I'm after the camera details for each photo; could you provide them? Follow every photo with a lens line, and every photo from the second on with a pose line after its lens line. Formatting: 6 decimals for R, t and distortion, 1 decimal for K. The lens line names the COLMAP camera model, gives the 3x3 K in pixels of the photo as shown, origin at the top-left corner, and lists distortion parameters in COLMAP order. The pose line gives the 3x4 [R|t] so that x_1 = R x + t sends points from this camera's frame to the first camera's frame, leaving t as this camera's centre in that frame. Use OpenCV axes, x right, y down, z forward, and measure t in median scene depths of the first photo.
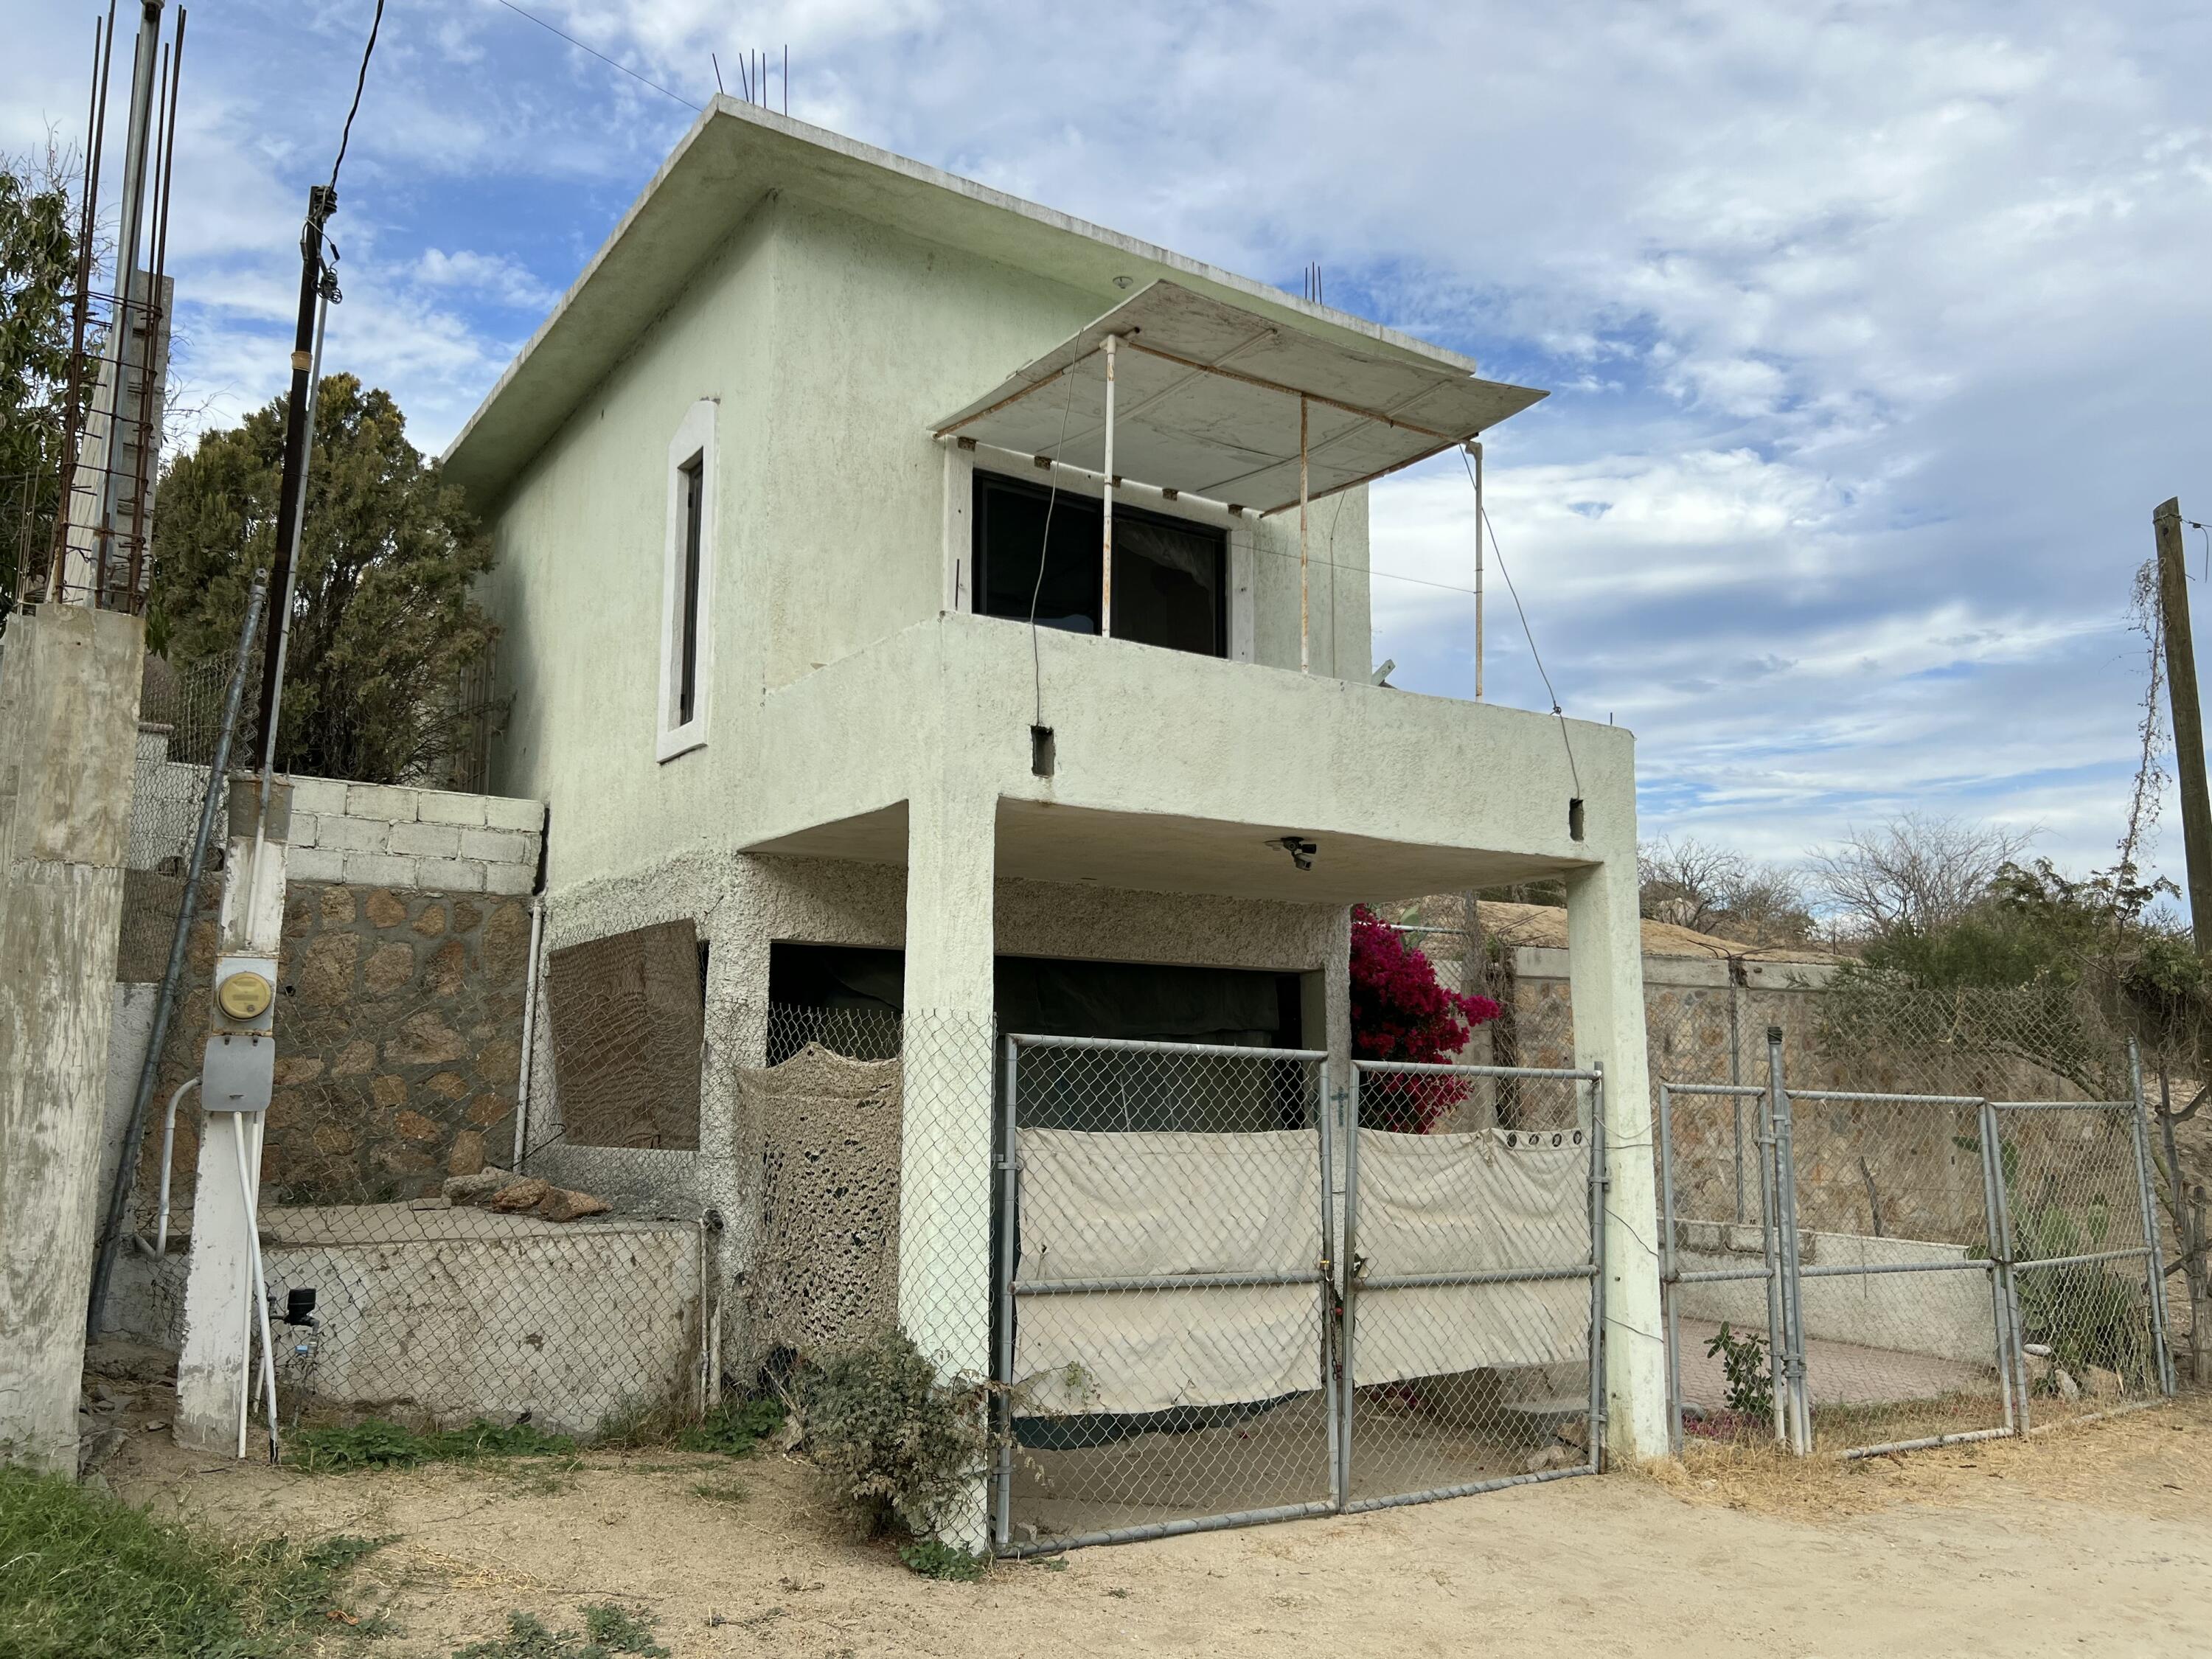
lens RADIAL K [[1646.7, 0, 1103.6], [0, 1646.7, 839.0], [0, 0, 1]] dist [0.045763, -0.044453]
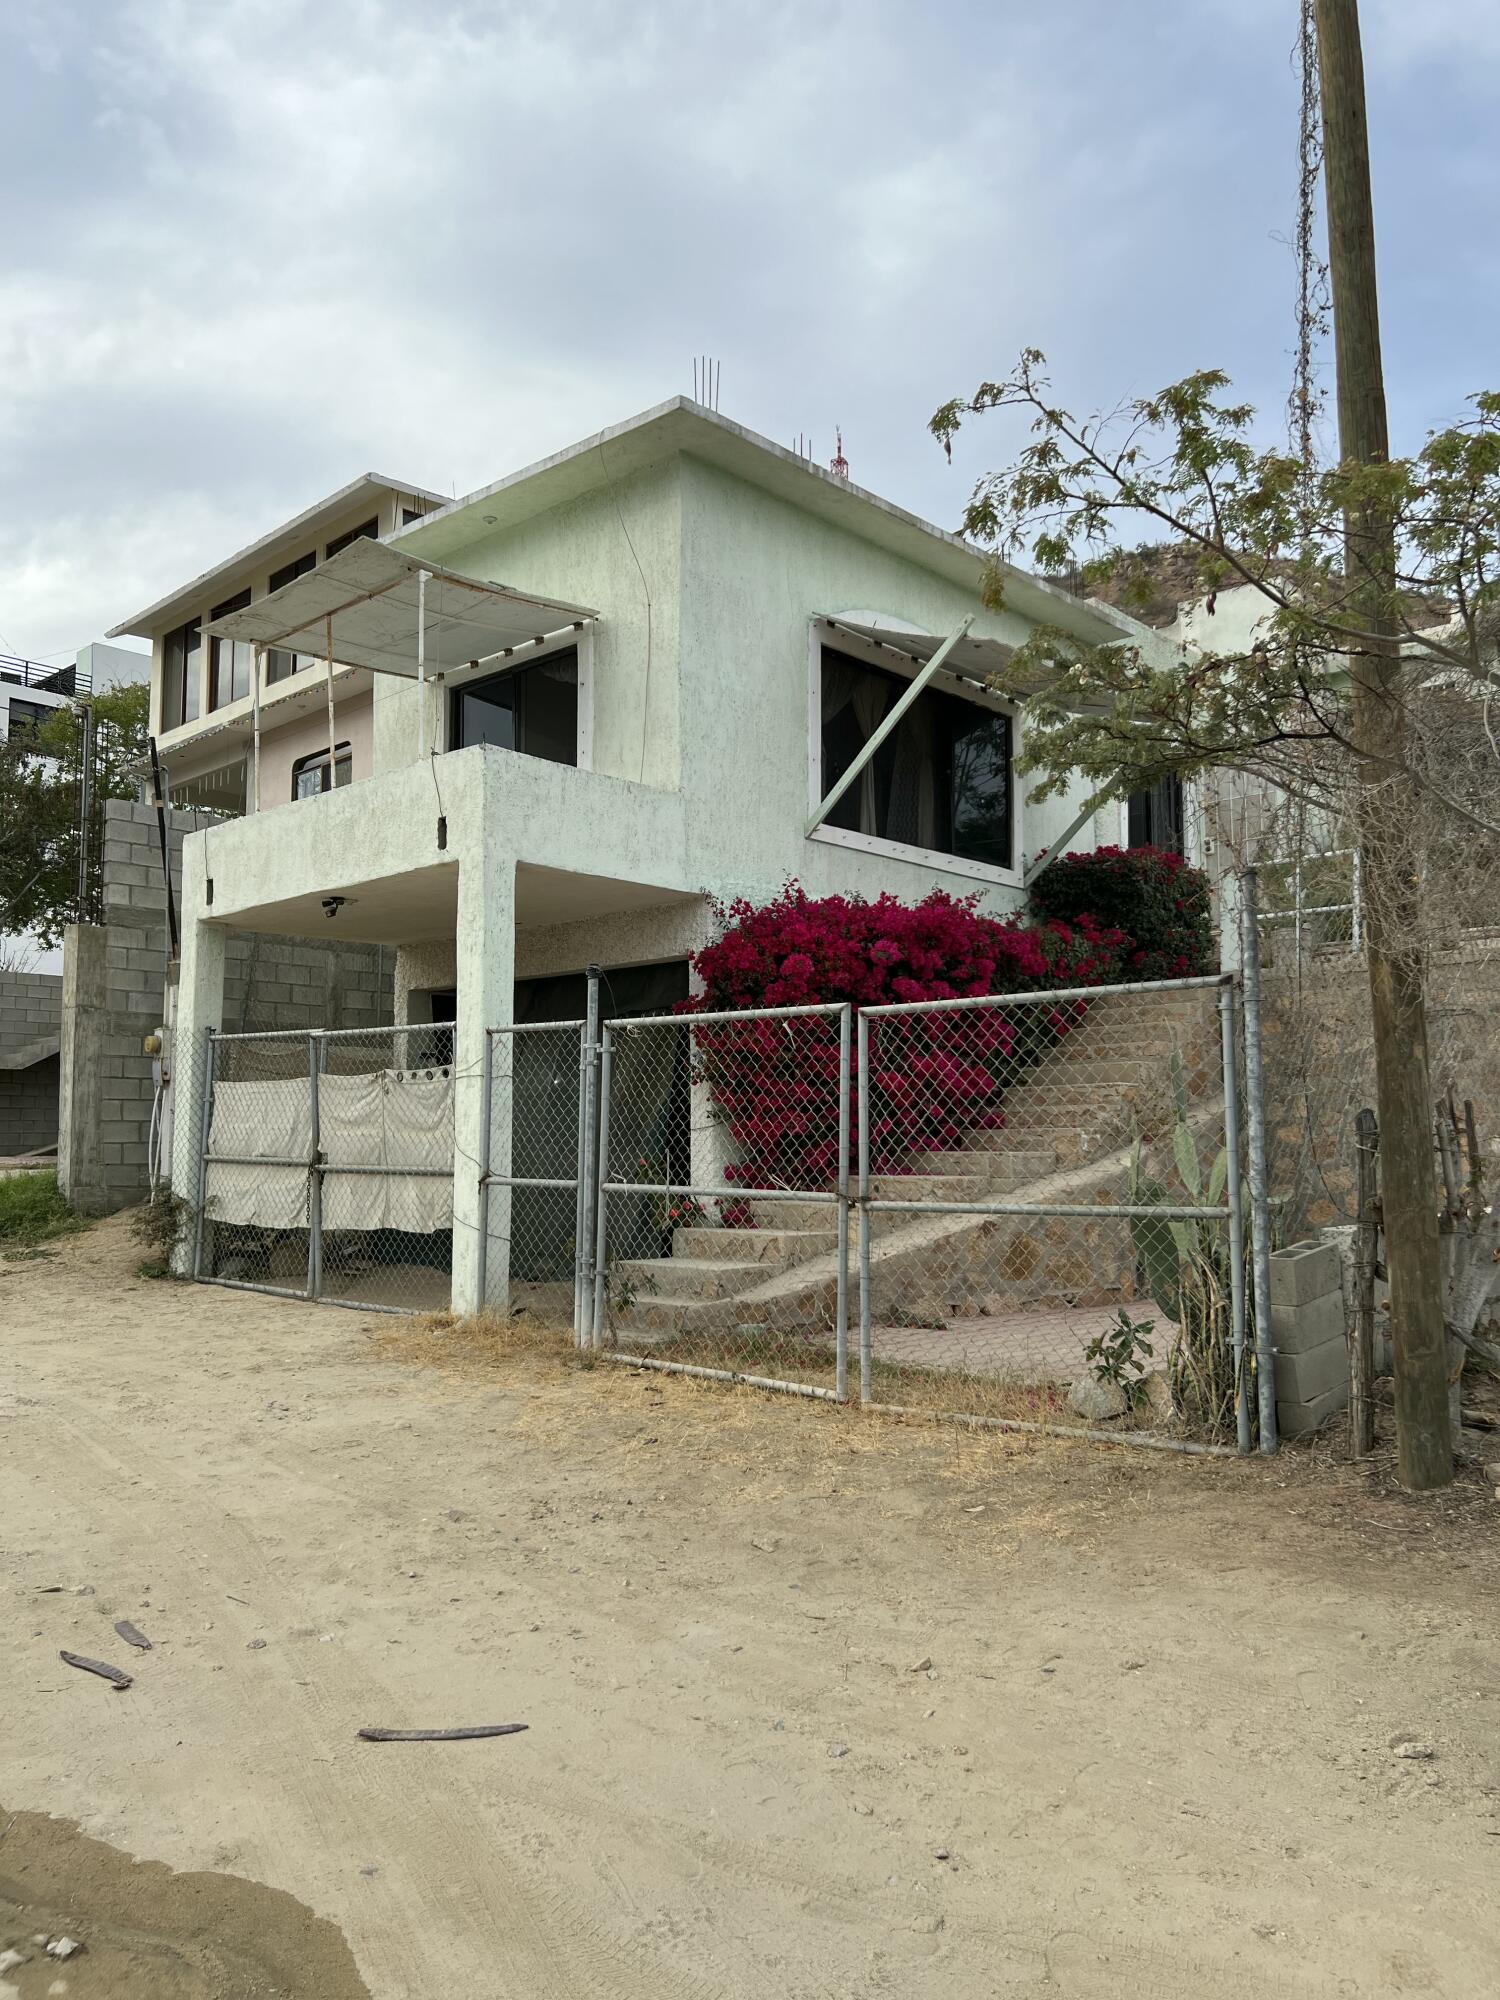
lens RADIAL K [[1488.9, 0, 748.6], [0, 1488.9, 999.8], [0, 0, 1]] dist [0.045763, -0.044453]
pose [[0.253789, -0.098772, -0.962203, 1.619143], [0.160496, 0.985283, -0.058809, 0.249133], [0.953851, -0.139505, 0.265906, 0.991138]]
